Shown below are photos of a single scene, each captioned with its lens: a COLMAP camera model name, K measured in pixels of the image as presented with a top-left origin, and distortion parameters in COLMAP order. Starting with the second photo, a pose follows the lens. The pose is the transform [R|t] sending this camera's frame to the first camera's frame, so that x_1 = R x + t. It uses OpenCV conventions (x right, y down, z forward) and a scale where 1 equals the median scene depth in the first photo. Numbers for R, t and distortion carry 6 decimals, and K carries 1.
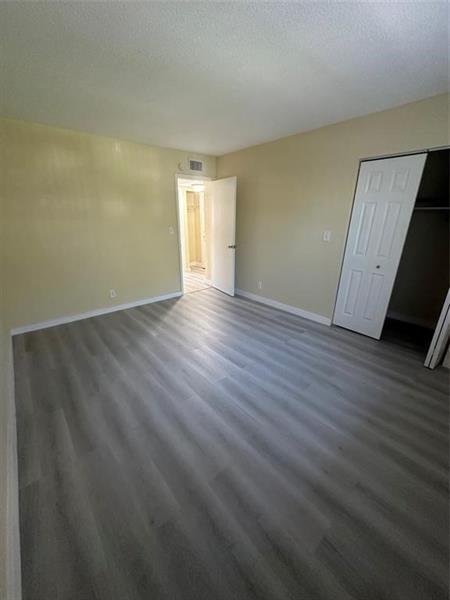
lens RADIAL K [[239.9, 0, 225.0], [0, 239.9, 300.0], [0, 0, 1]] dist [-0.001113, 0.000143]
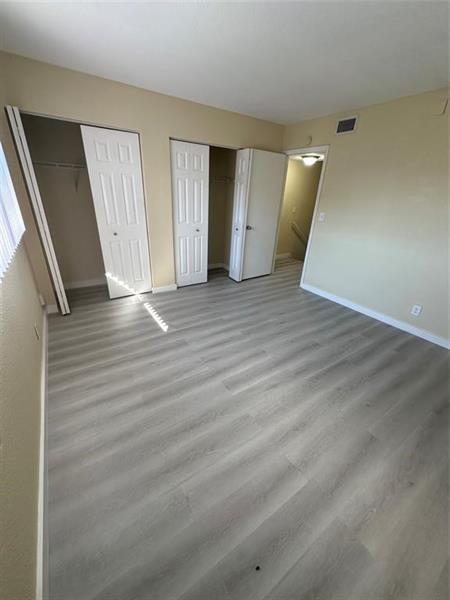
lens RADIAL K [[239.9, 0, 225.0], [0, 239.9, 300.0], [0, 0, 1]] dist [-0.001113, 0.000143]
pose [[0.114176, -0.434582, 0.893366, -0.698600], [0.269434, 0.879089, 0.393202, -0.283717], [-0.956226, 0.195809, 0.217462, 0.643067]]
